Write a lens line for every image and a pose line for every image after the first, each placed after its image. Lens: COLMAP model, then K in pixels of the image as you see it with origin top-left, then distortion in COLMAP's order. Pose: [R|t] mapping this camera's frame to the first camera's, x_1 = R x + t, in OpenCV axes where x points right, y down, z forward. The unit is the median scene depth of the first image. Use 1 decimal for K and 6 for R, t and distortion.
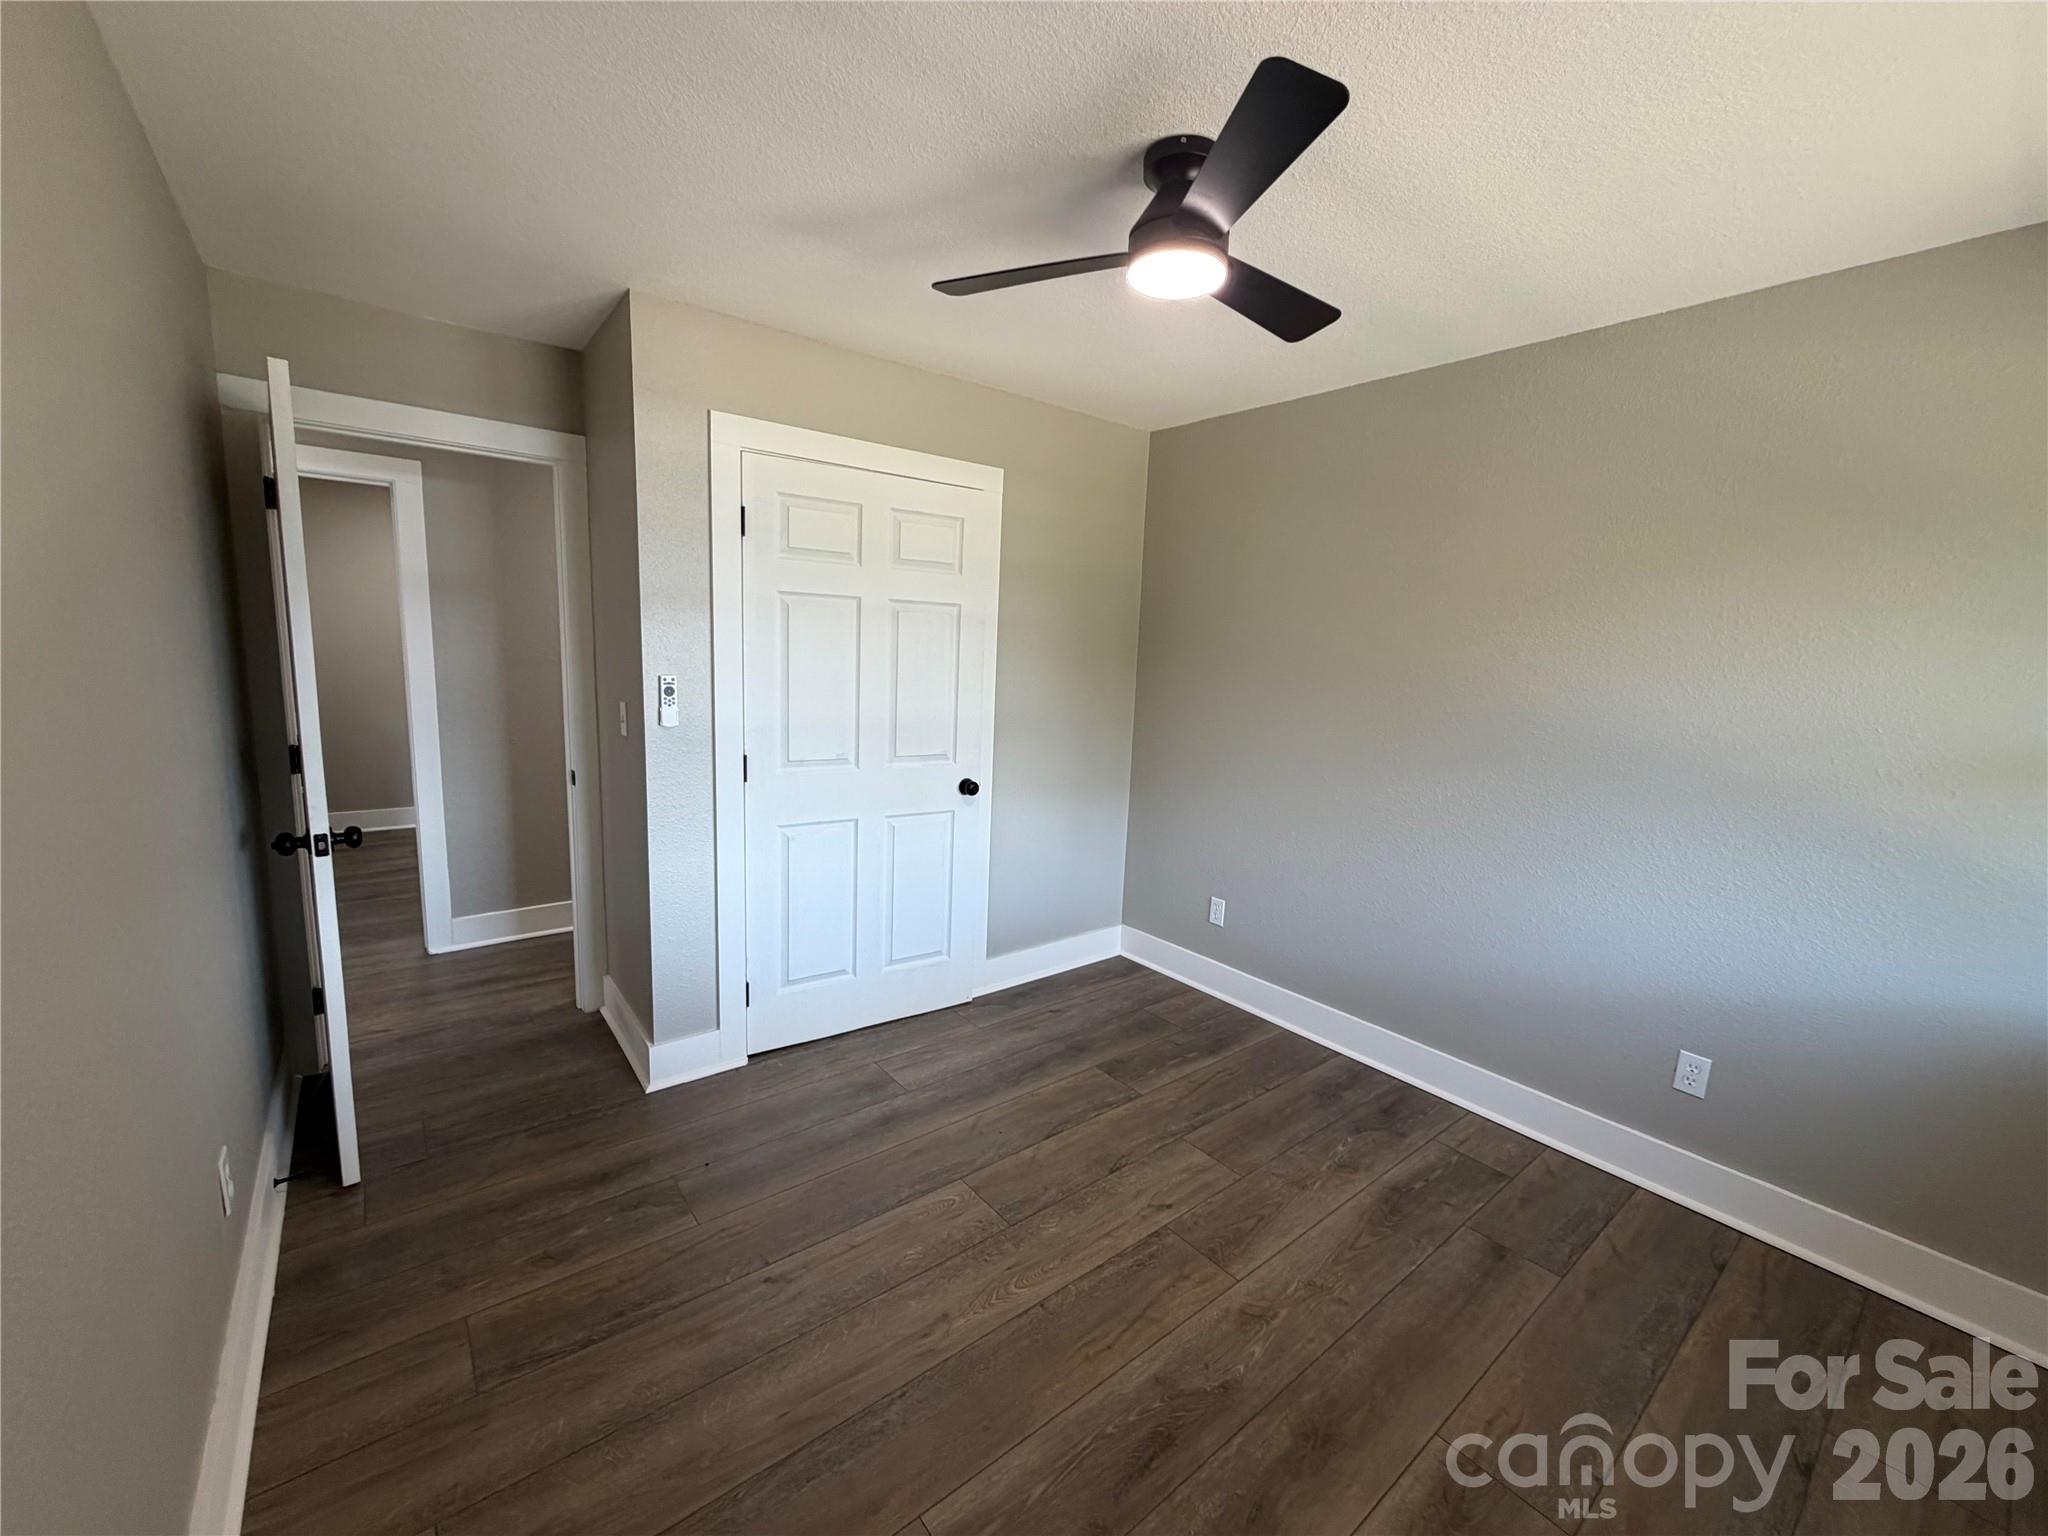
lens RADIAL K [[817.0, 0, 1017.0], [0, 817.0, 756.6], [0, 0, 1]] dist [0.007206, -0.000210]
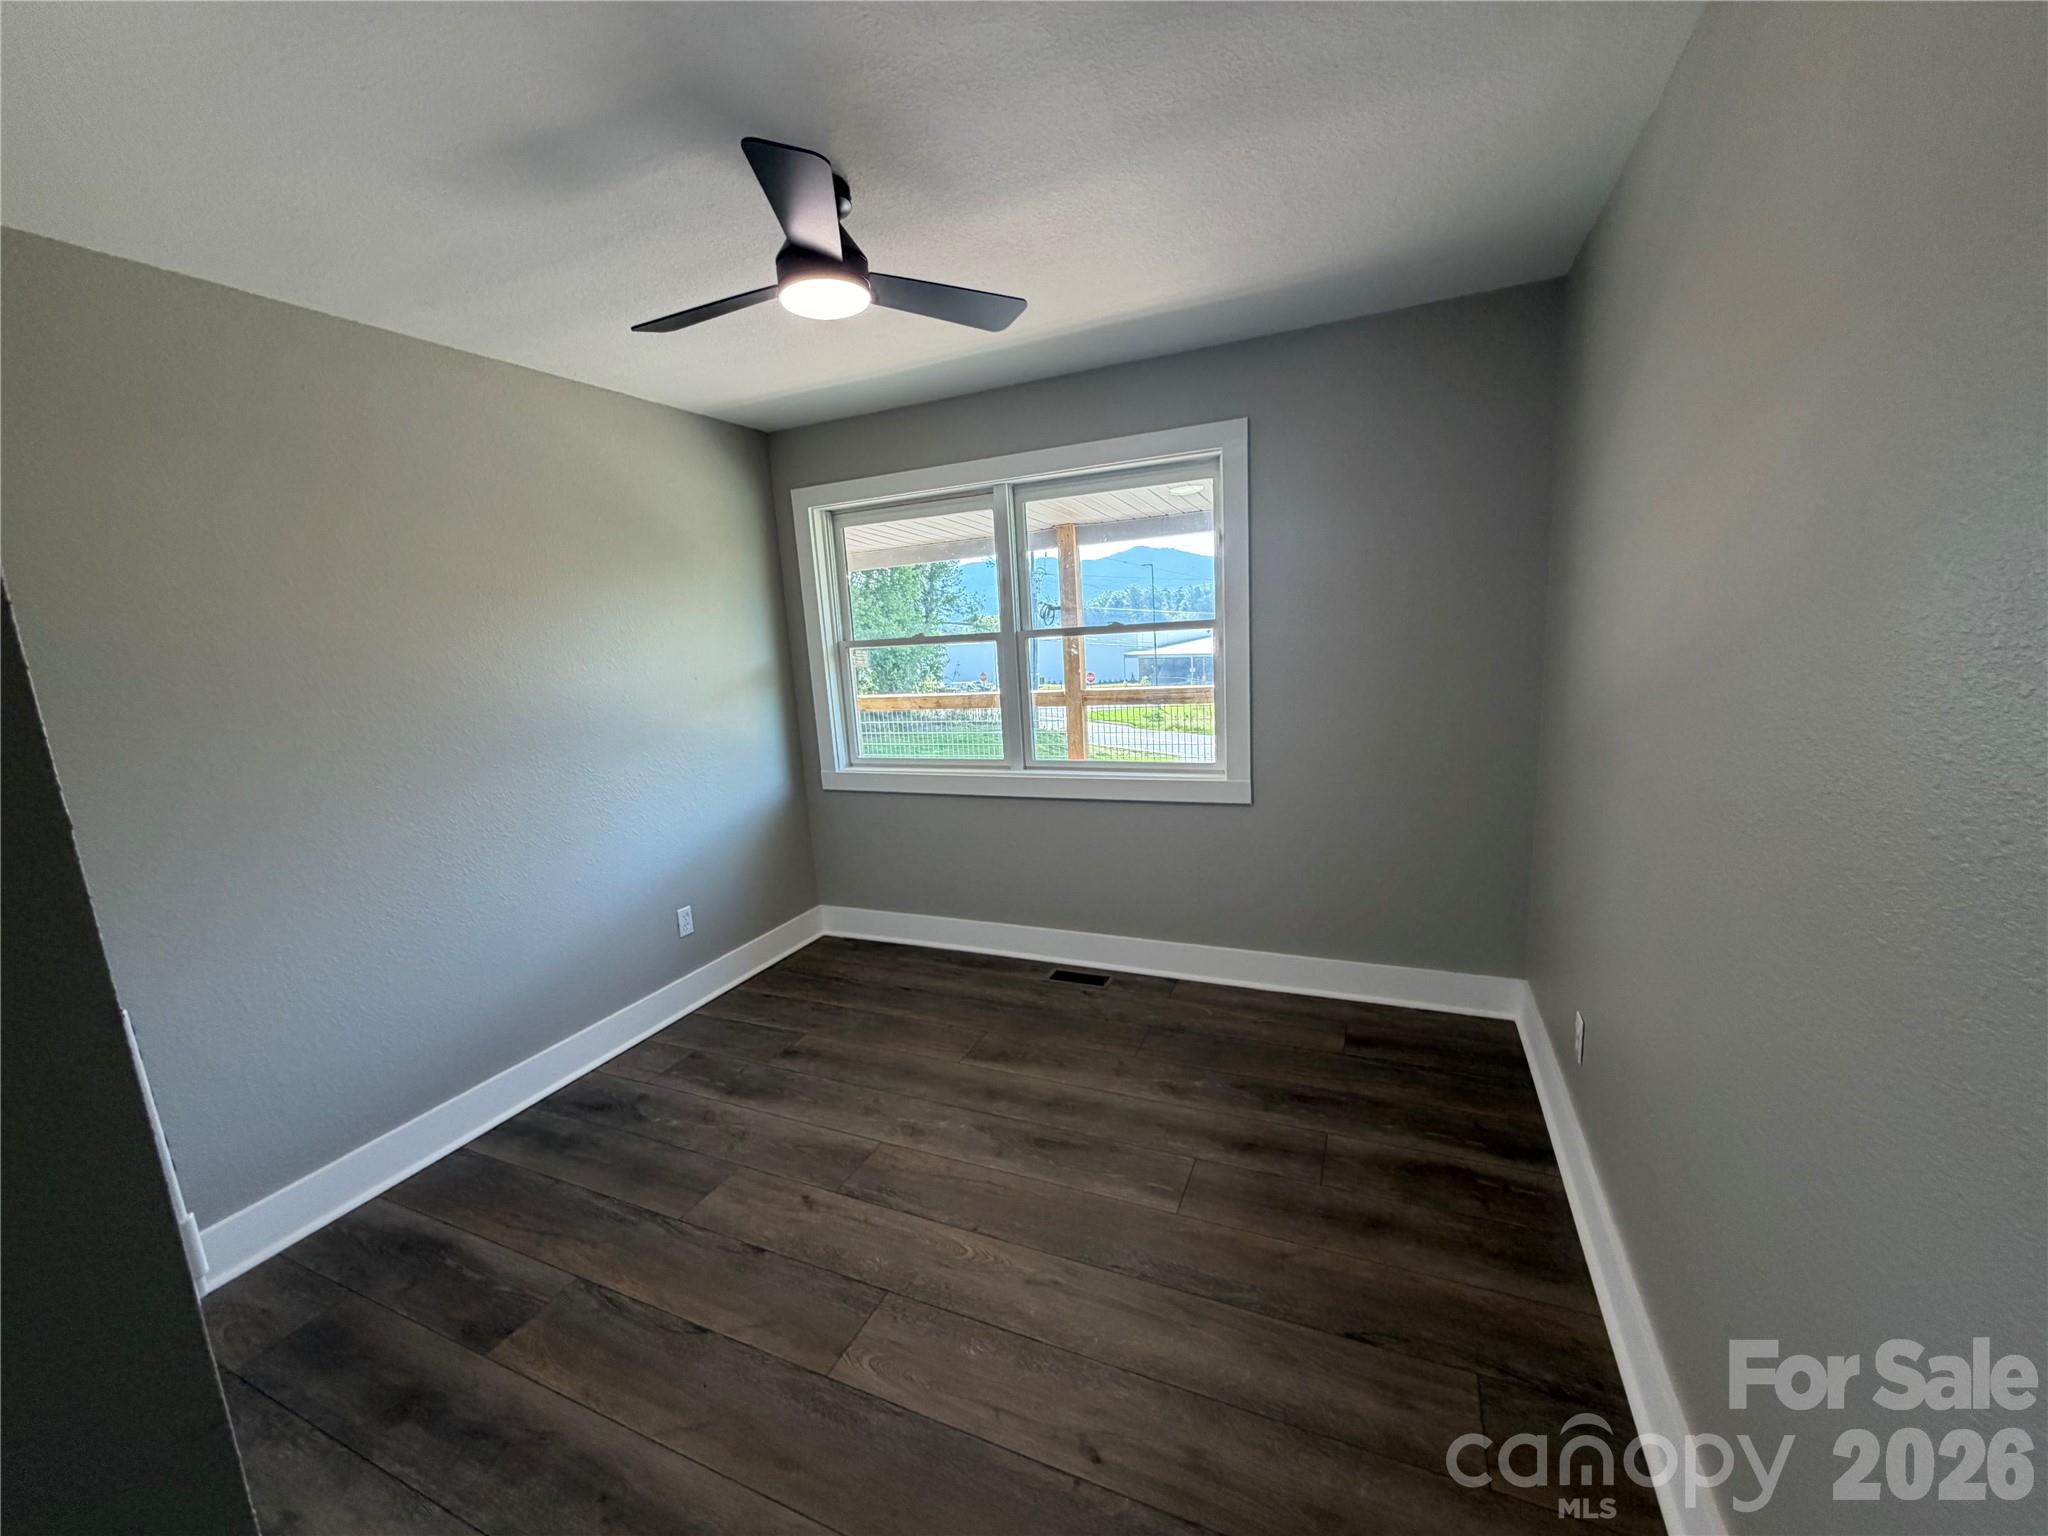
lens RADIAL K [[817.0, 0, 1023.3], [0, 817.0, 762.5], [0, 0, 1]] dist [0.007206, -0.000210]
pose [[-0.465114, -0.157127, 0.871195, -0.785655], [0.161336, 0.952594, 0.257943, -0.190212], [-0.870425, 0.260528, -0.417715, 1.124304]]
